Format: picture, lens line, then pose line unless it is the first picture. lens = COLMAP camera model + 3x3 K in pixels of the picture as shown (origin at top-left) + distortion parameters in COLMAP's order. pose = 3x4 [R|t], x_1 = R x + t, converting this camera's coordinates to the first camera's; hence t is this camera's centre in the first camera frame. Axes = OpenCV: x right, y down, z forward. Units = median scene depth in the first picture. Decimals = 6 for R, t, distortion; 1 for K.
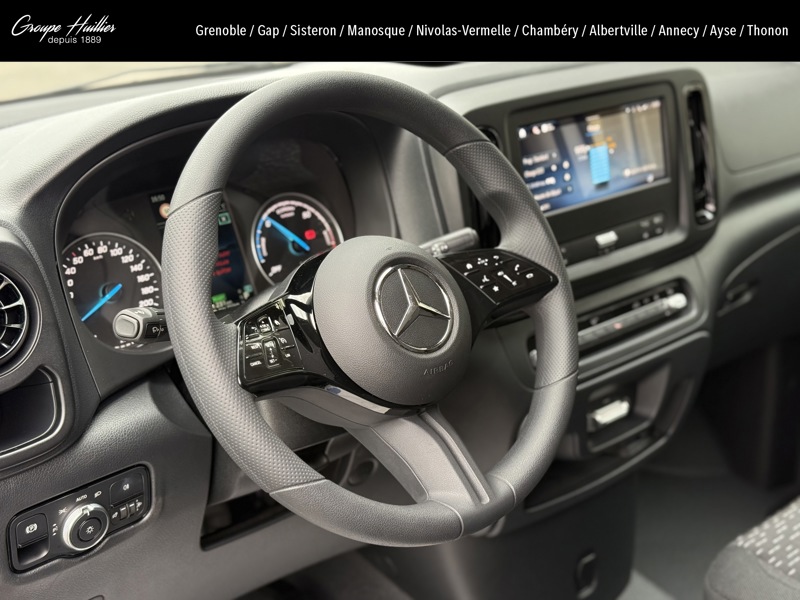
lens RADIAL K [[1105.6, 0, 400.0], [0, 1105.6, 300.0], [0, 0, 1]] dist [0.315478, -0.764683]
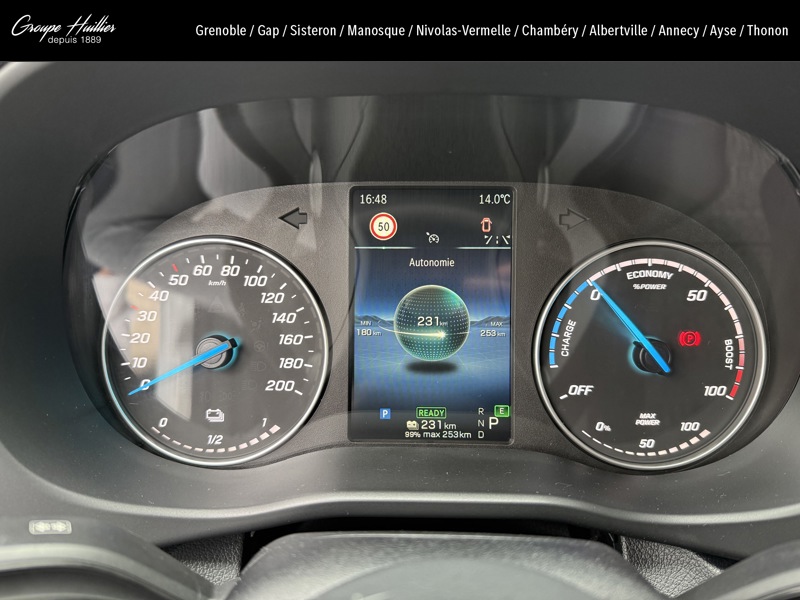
lens RADIAL K [[566.4, 0, 400.0], [0, 566.4, 300.0], [0, 0, 1]] dist [0.028316, -0.082485]
pose [[0.722252, 0.308979, -0.618776, -0.025874], [-0.241491, 0.951016, 0.193005, -0.091708], [0.648100, 0.010031, 0.761489, 0.739921]]
